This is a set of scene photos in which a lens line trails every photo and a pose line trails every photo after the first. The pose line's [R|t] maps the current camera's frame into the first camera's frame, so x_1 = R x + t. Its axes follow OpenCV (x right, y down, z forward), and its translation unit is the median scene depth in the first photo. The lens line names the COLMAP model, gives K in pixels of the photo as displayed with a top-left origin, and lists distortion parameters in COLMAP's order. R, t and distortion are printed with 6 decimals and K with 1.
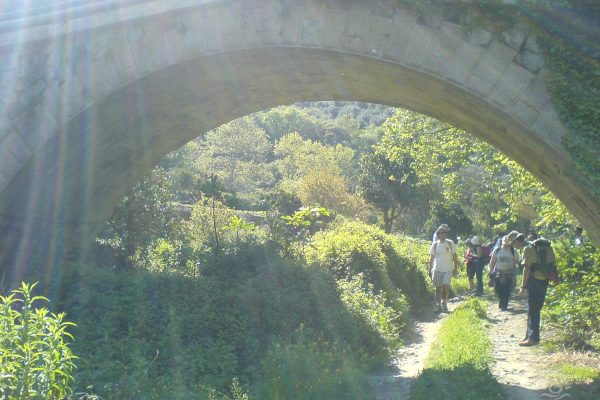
lens RADIAL K [[676.0, 0, 323.3], [0, 676.0, 189.5], [0, 0, 1]] dist [-0.027213, 0.025020]
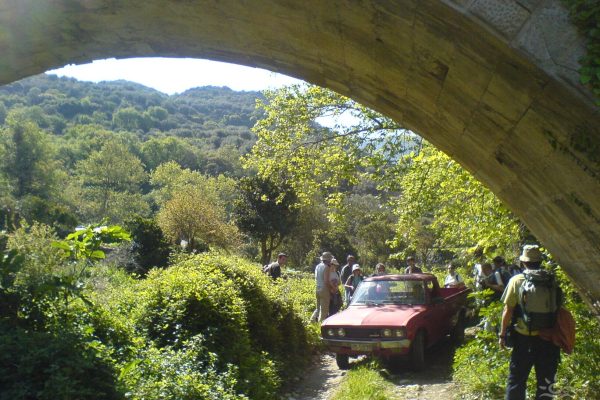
lens RADIAL K [[676.0, 0, 323.3], [0, 676.0, 189.5], [0, 0, 1]] dist [-0.027213, 0.025020]
pose [[0.985398, 0.000141, 0.170268, 0.022120], [0.007956, 0.998869, -0.046872, 0.007522], [-0.170082, 0.047542, 0.984282, 0.130146]]
